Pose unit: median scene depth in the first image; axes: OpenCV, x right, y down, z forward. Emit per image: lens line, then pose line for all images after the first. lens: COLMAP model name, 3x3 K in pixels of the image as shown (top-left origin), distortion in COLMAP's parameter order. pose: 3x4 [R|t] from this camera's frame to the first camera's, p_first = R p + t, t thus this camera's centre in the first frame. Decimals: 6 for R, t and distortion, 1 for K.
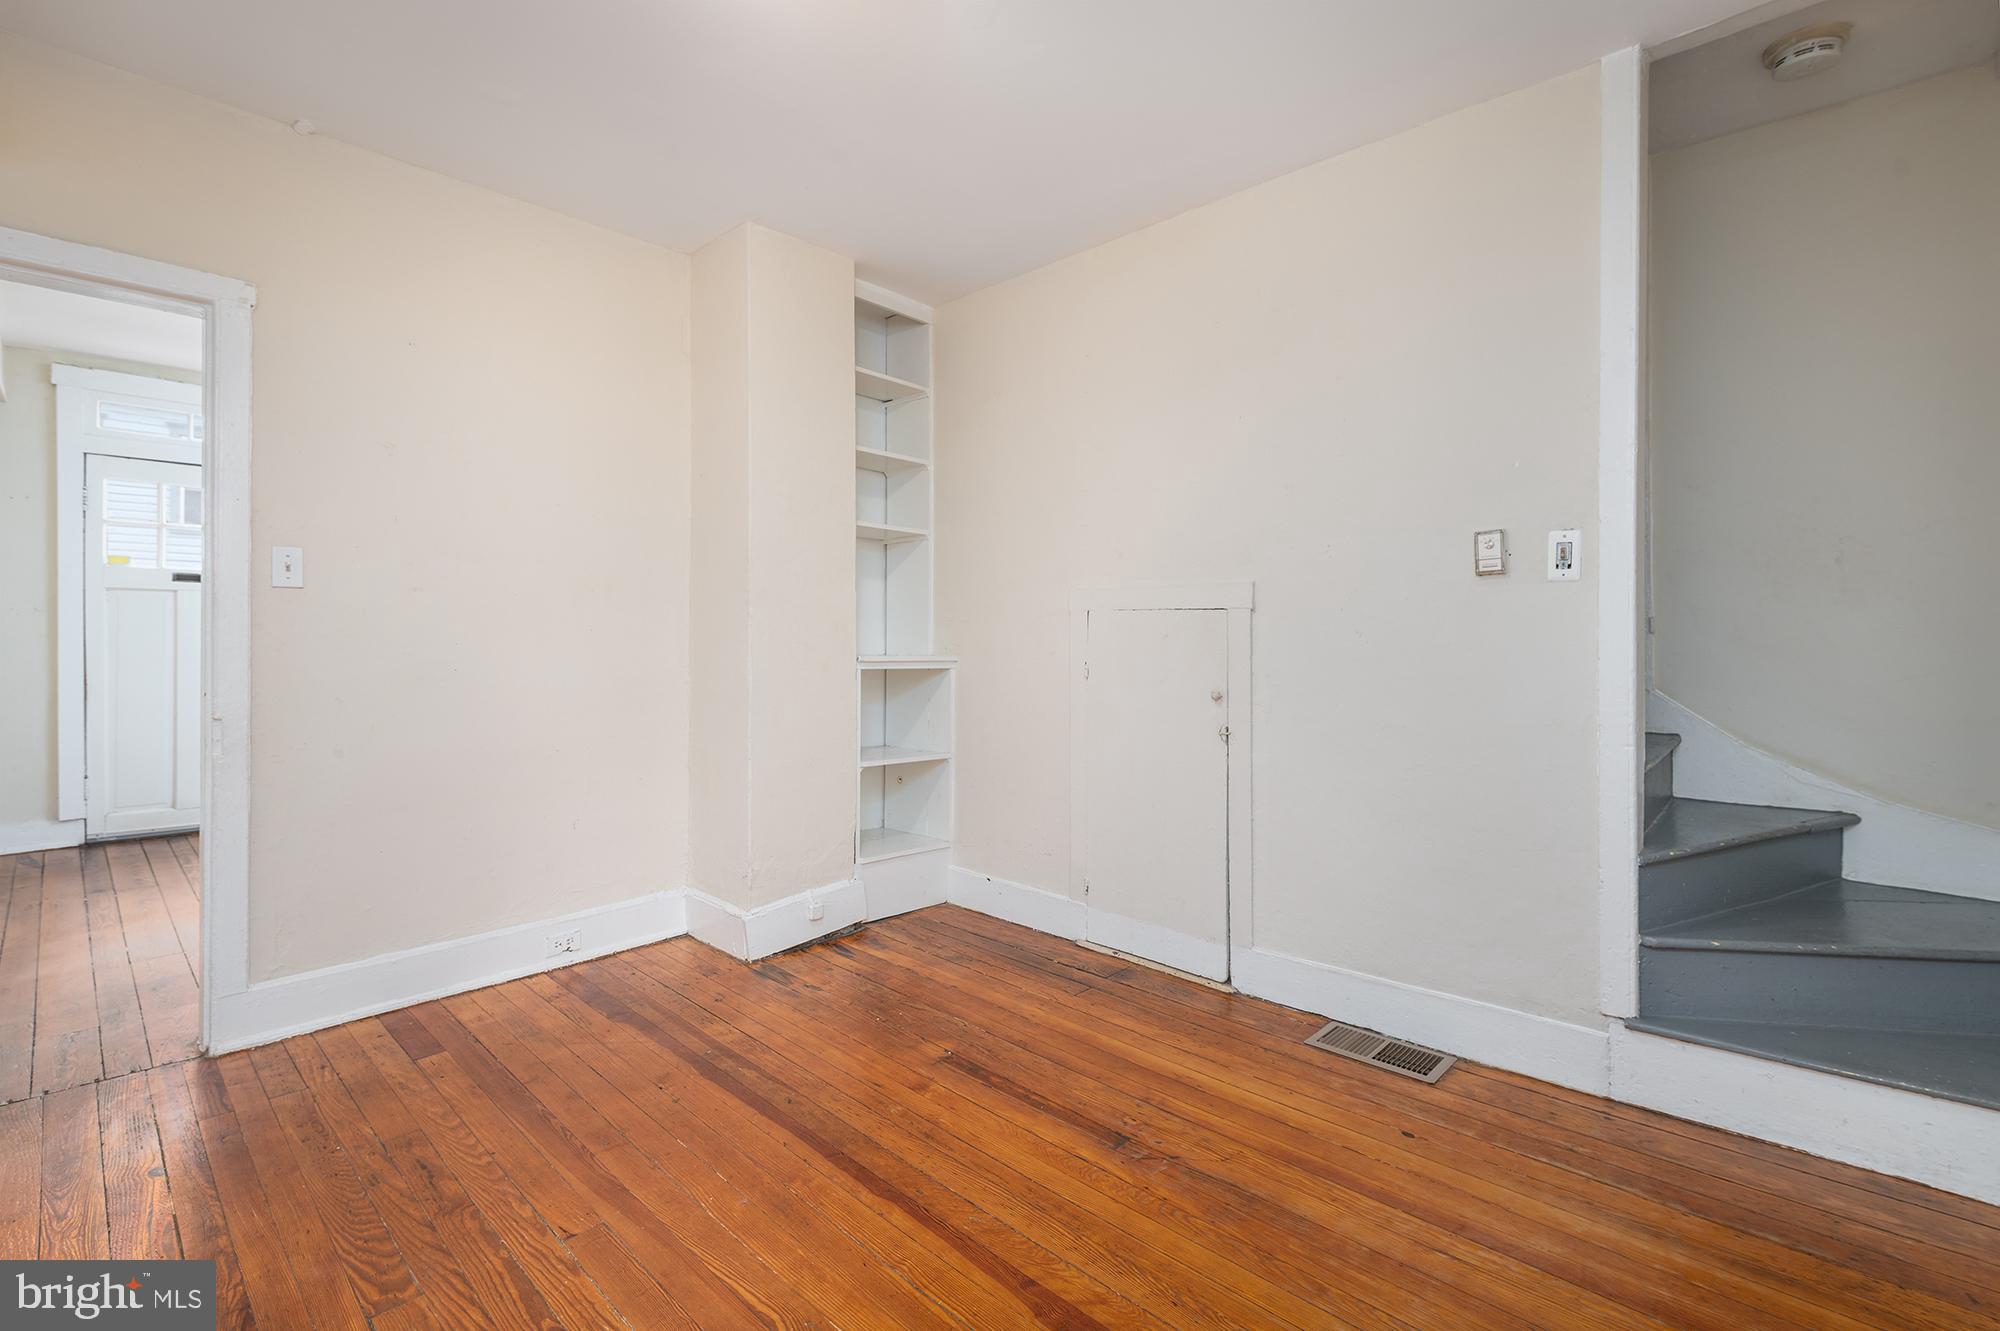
lens RADIAL K [[920.0, 0, 1025.8], [0, 920.0, 634.7], [0, 0, 1]] dist [0.020669, -0.007161]
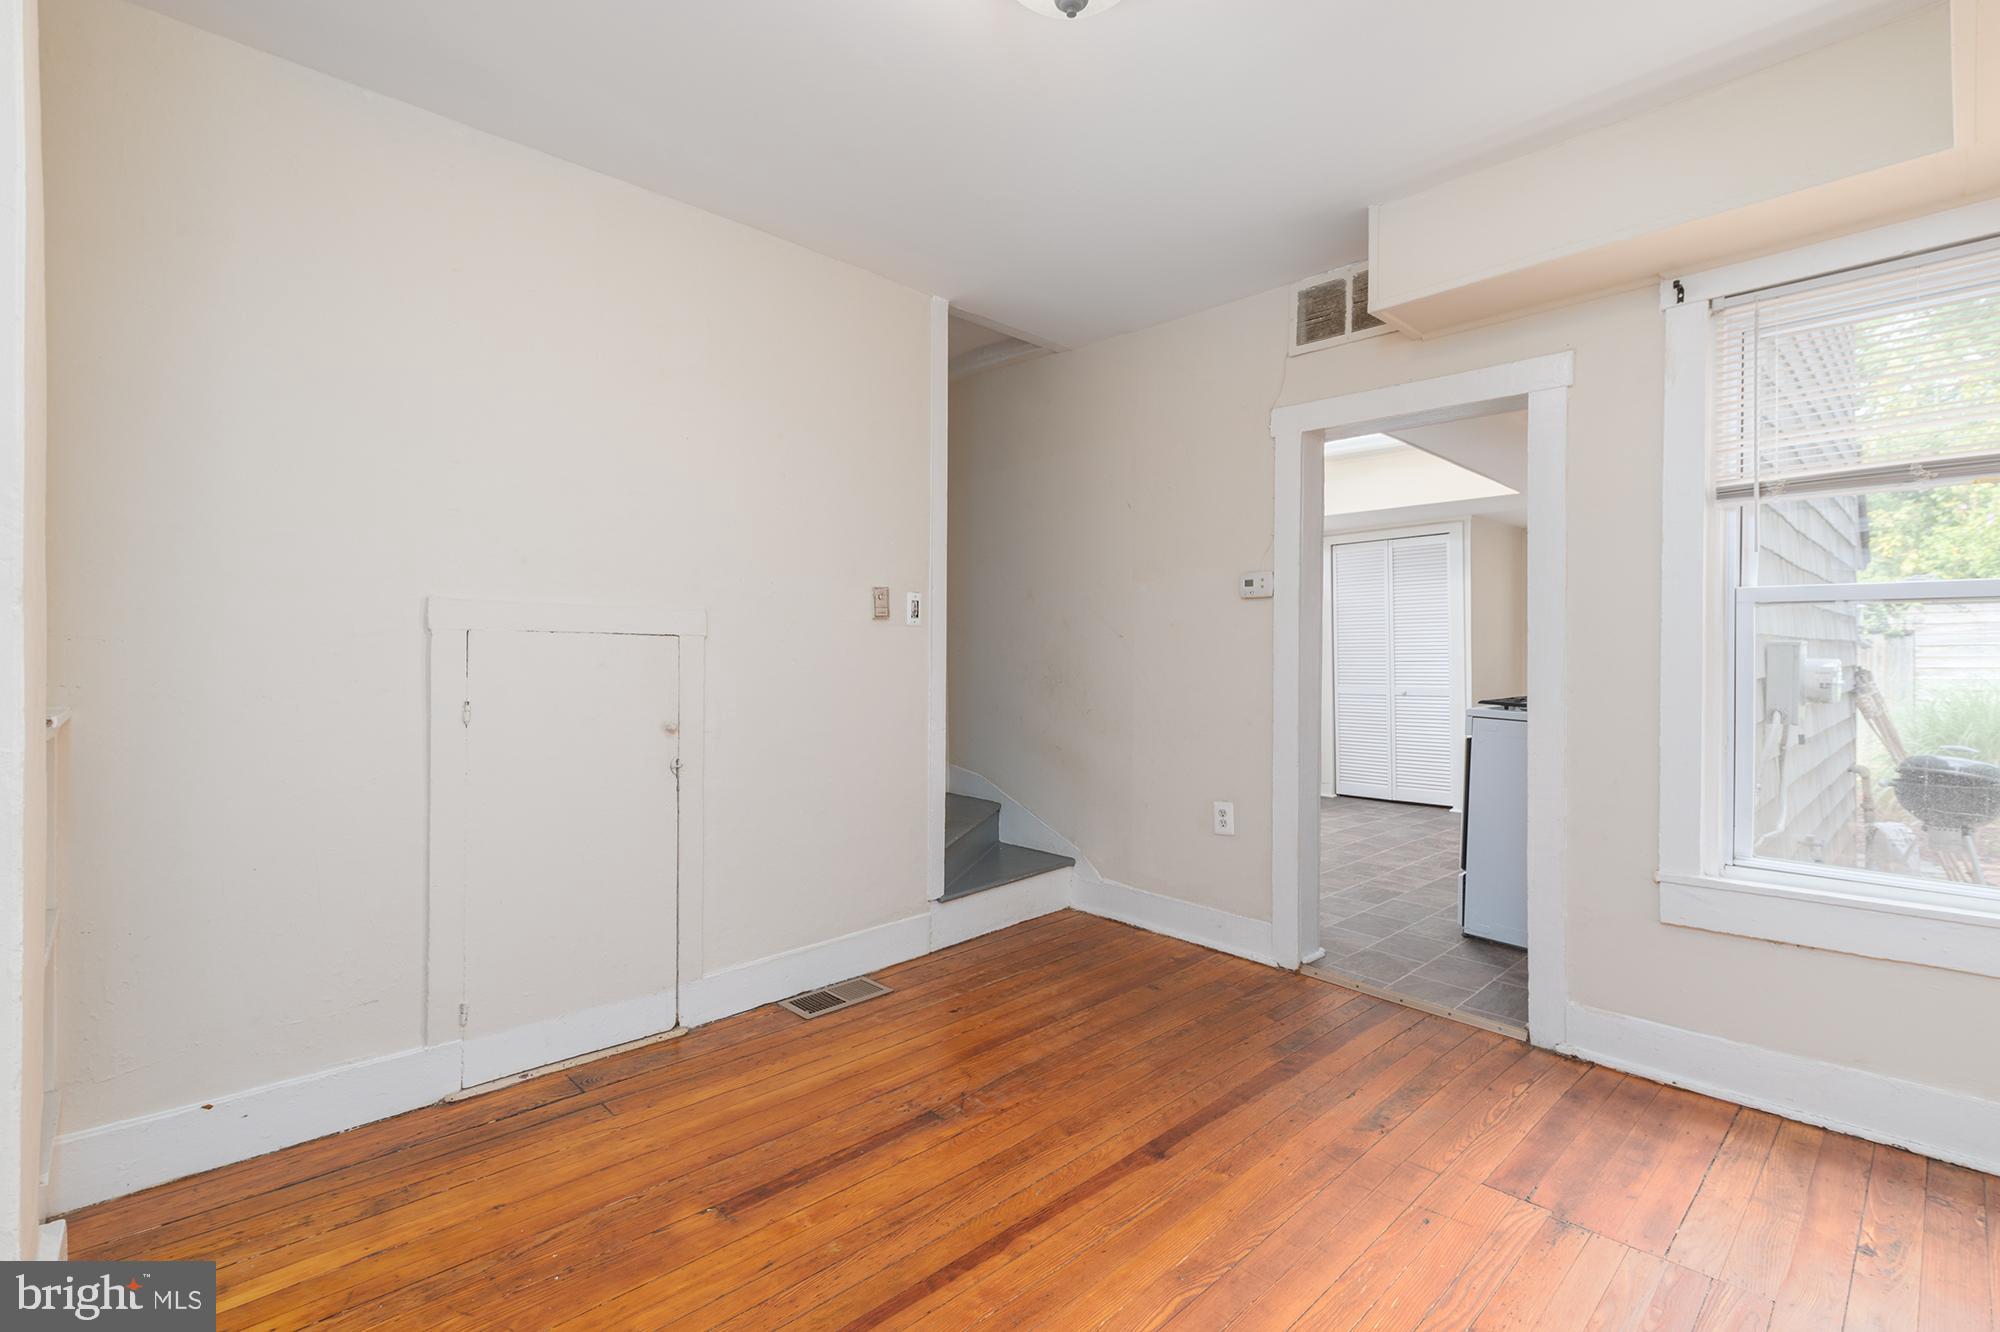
lens RADIAL K [[920.0, 0, 1008.5], [0, 920.0, 667.7], [0, 0, 1]] dist [0.020669, -0.007161]
pose [[0.038441, -0.014451, 0.999156, -0.894293], [-0.000757, 0.999895, 0.014491, -0.011220], [-0.999261, -0.001313, 0.038426, 0.768872]]
